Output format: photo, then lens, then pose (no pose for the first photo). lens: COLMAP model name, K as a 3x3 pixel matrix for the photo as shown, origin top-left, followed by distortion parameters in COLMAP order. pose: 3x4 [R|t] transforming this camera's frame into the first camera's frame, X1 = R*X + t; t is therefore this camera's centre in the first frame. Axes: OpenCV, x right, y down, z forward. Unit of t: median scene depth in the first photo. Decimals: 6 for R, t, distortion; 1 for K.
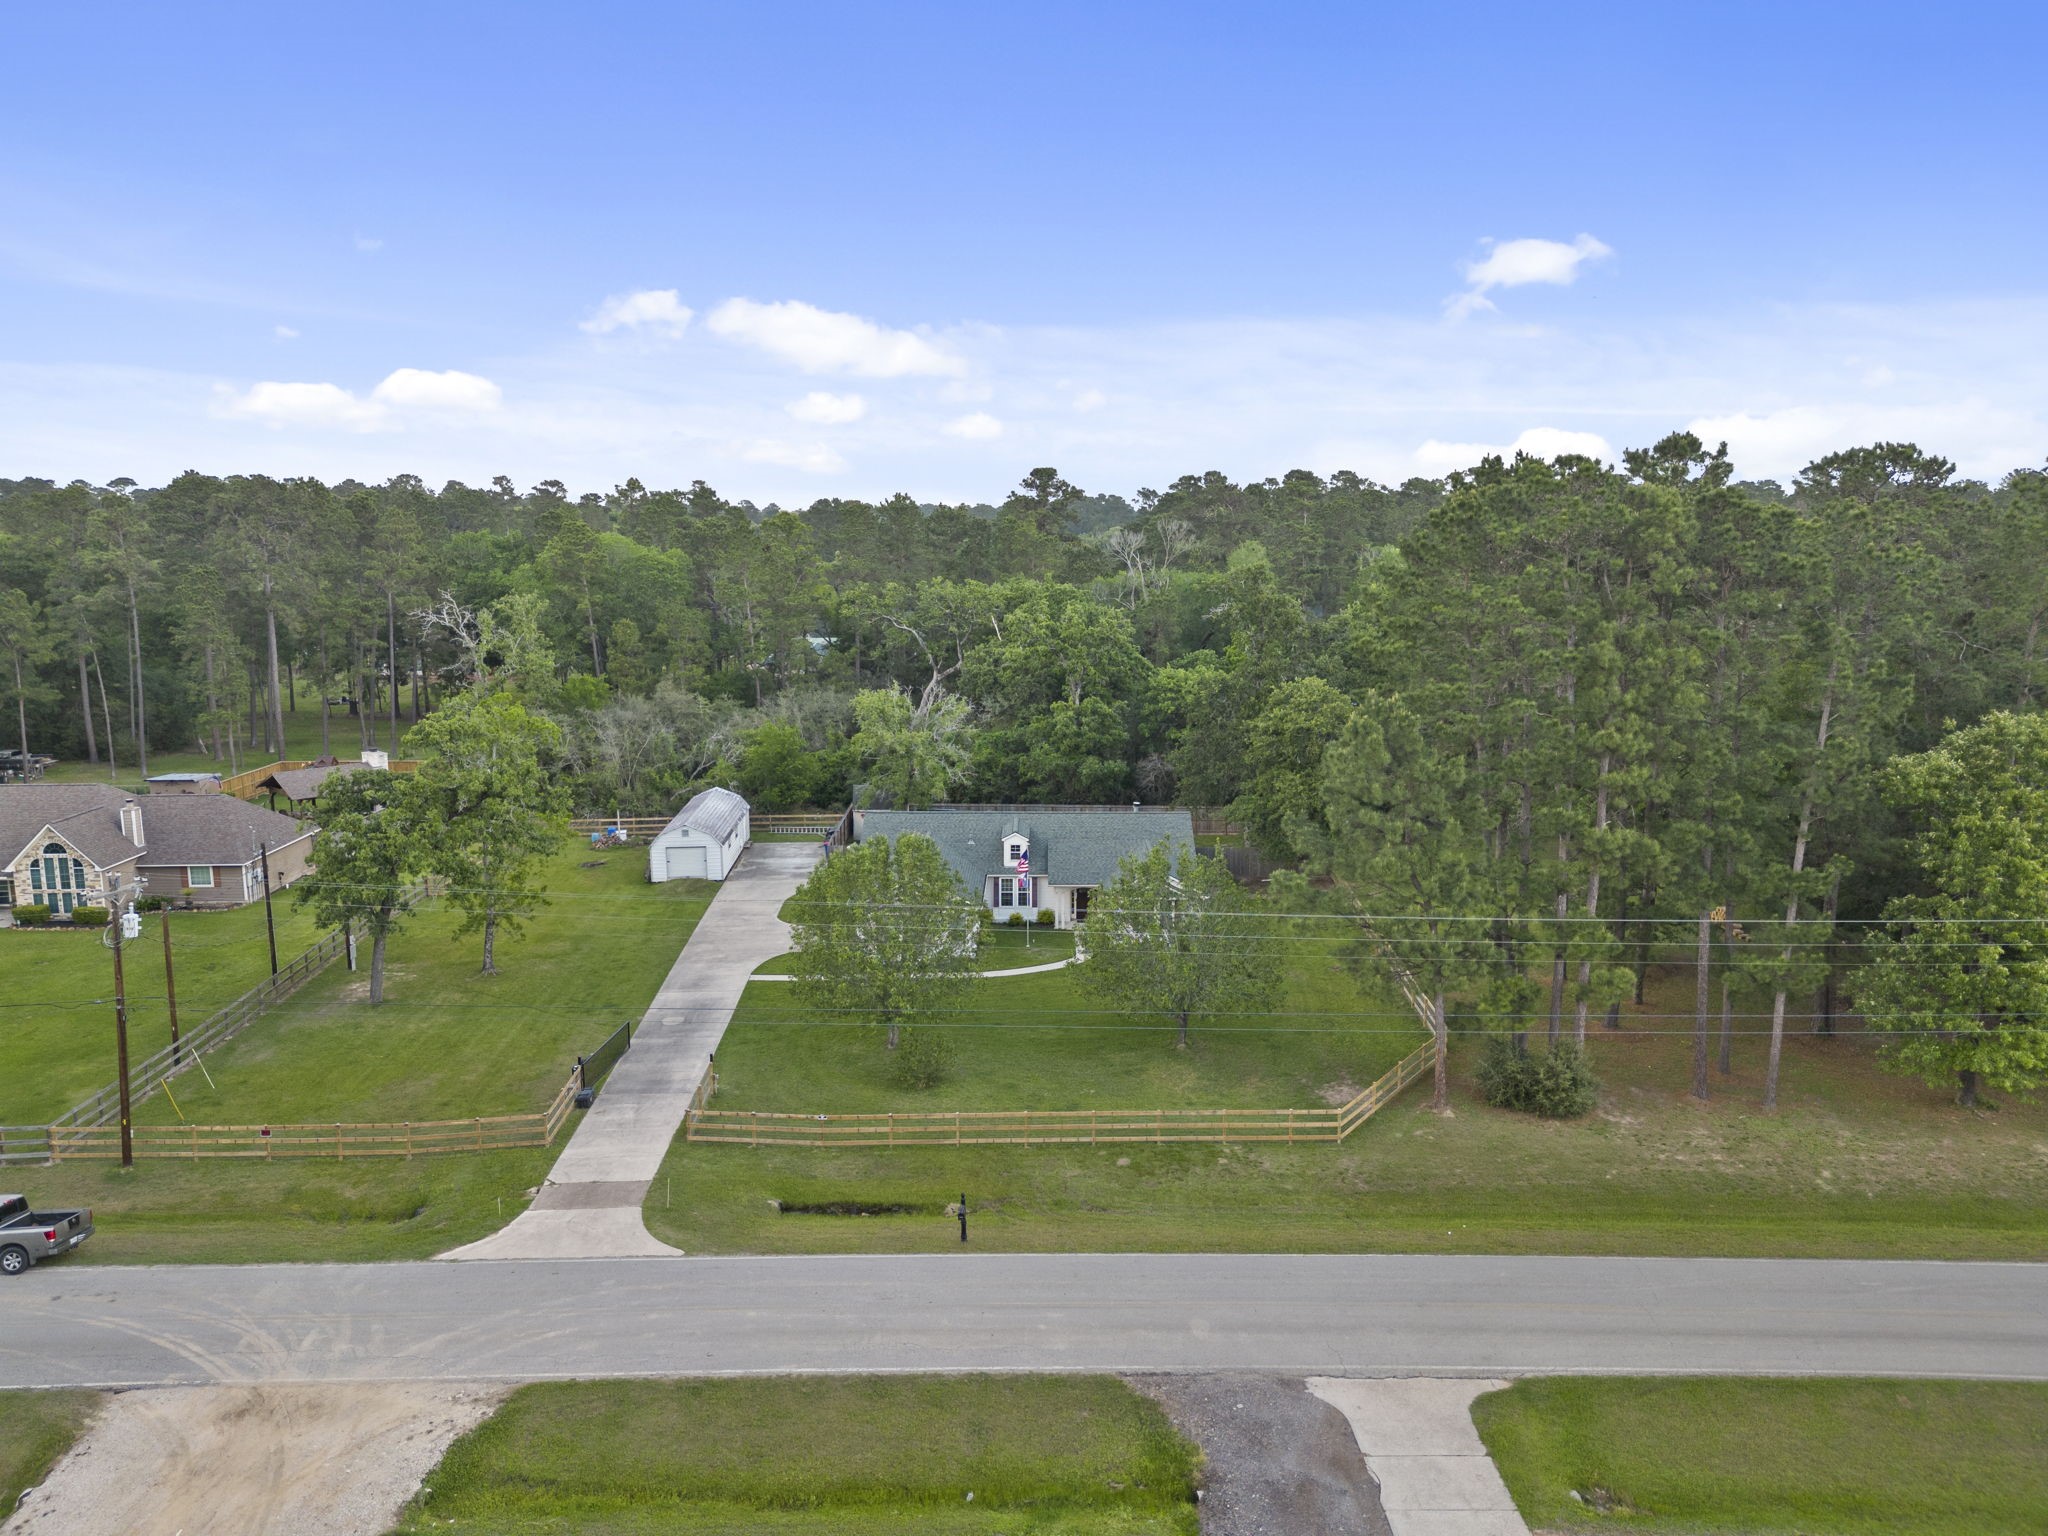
lens RADIAL K [[1437.1, 0, 1015.7], [0, 1437.1, 774.7], [0, 0, 1]] dist [0.043016, -0.020104]
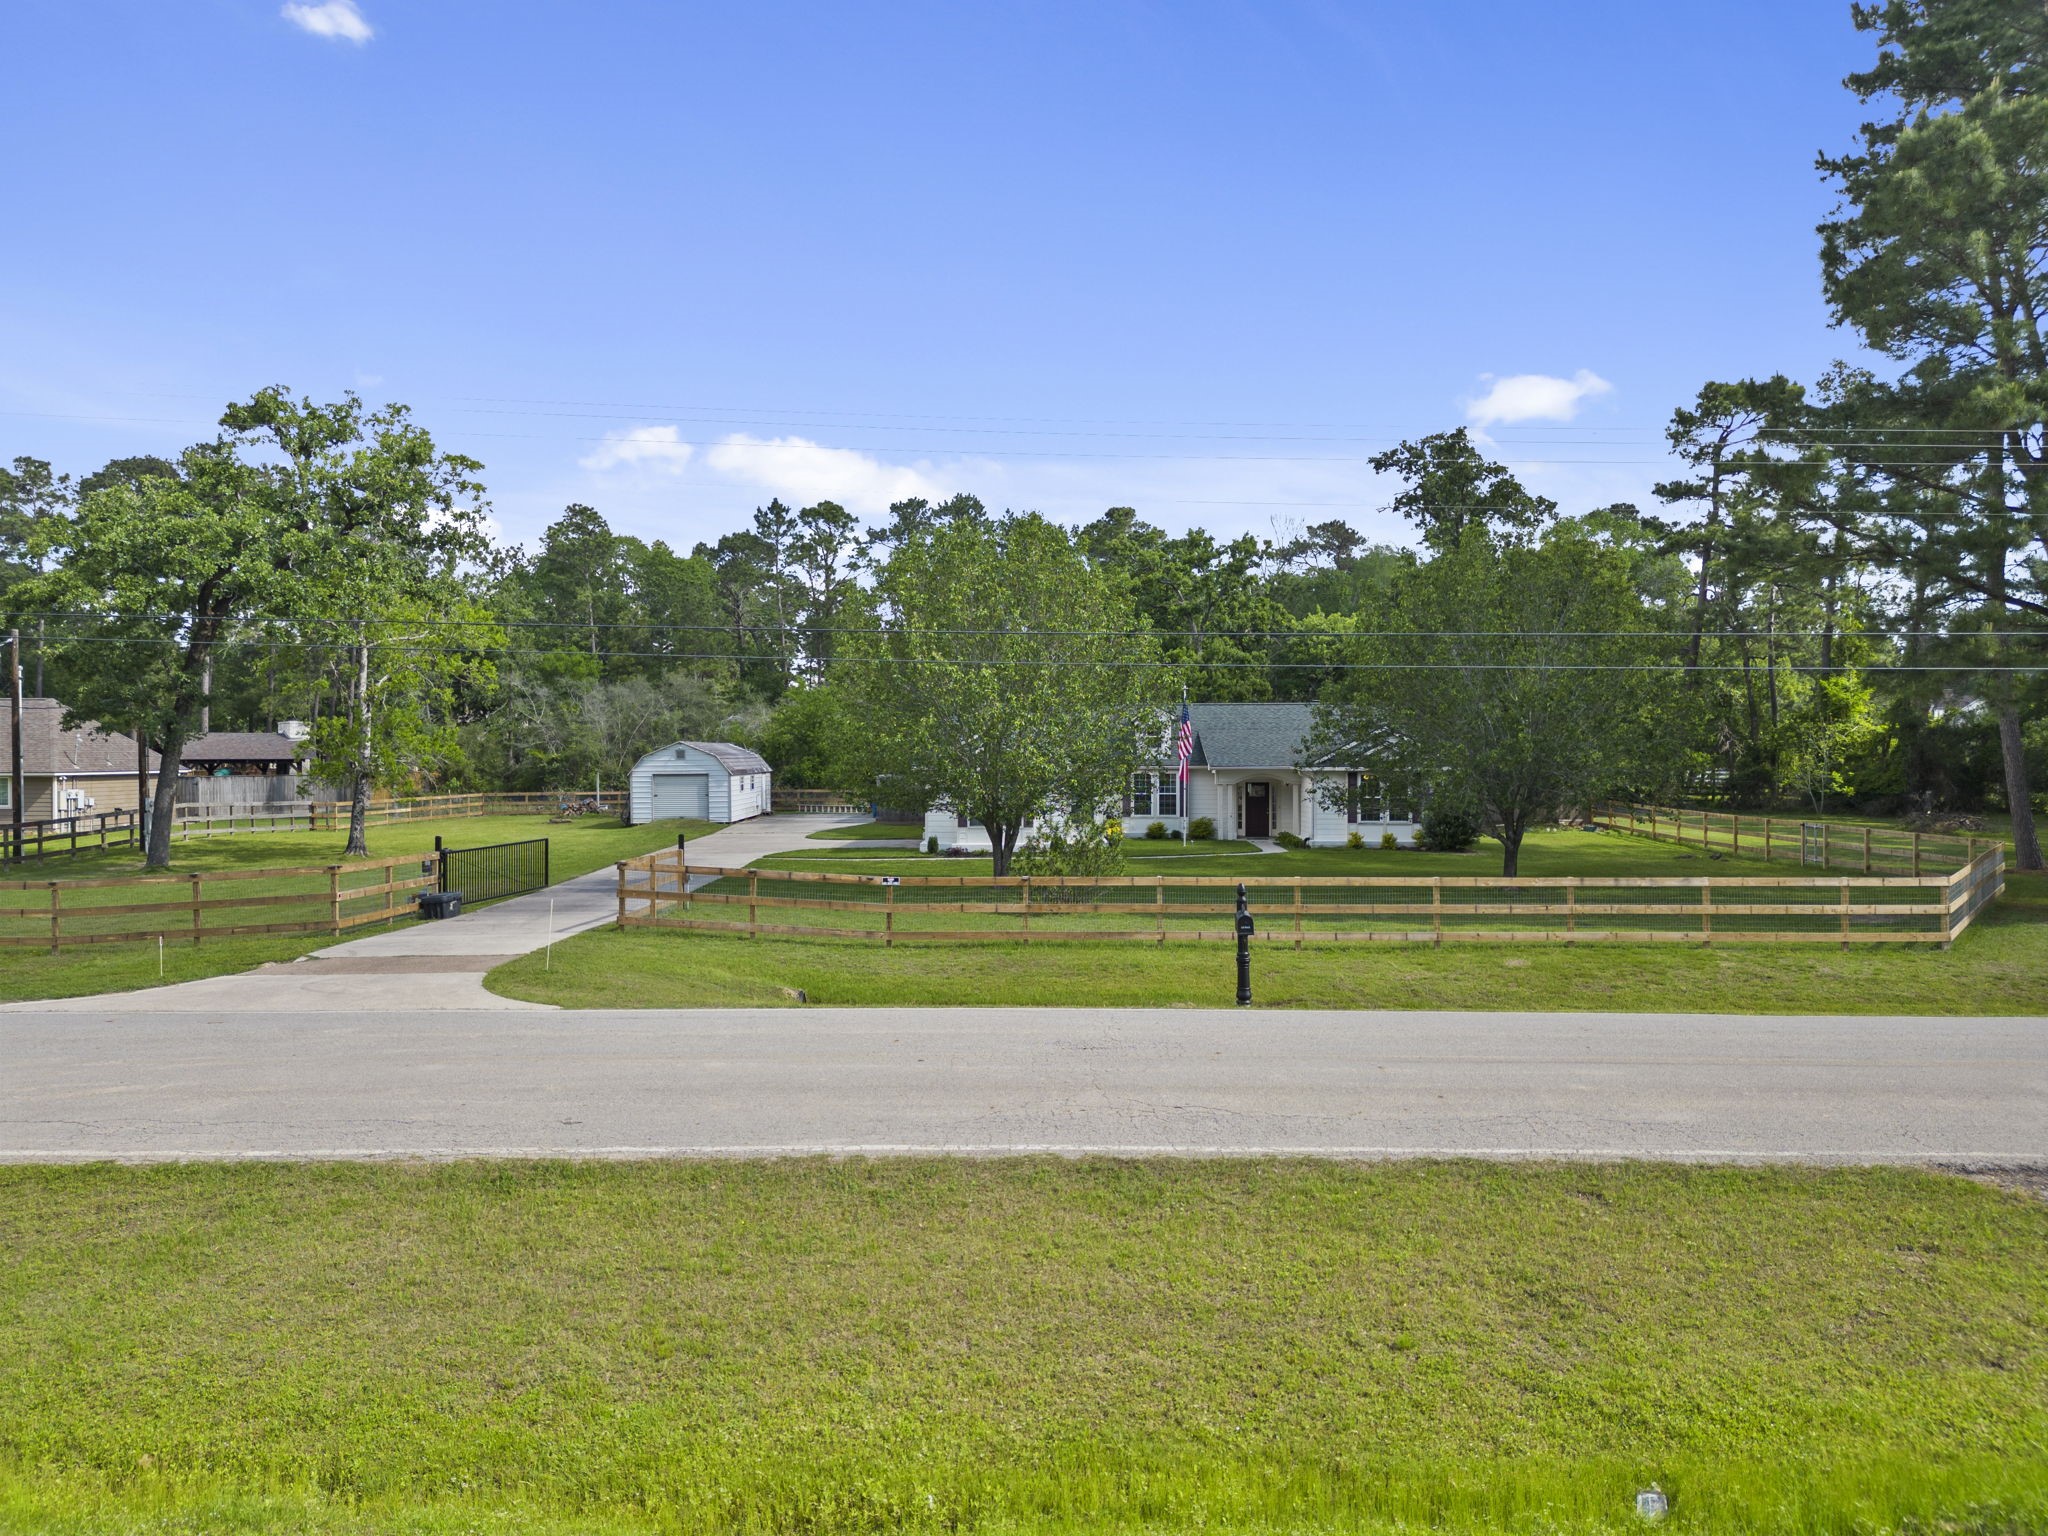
lens RADIAL K [[1437.1, 0, 1017.8], [0, 1437.1, 768.7], [0, 0, 1]] dist [0.043016, -0.020104]
pose [[0.999799, 0.006455, -0.018996, -0.052354], [-0.009477, 0.986482, -0.163595, 0.181904], [0.017684, 0.163742, 0.986345, 0.327042]]
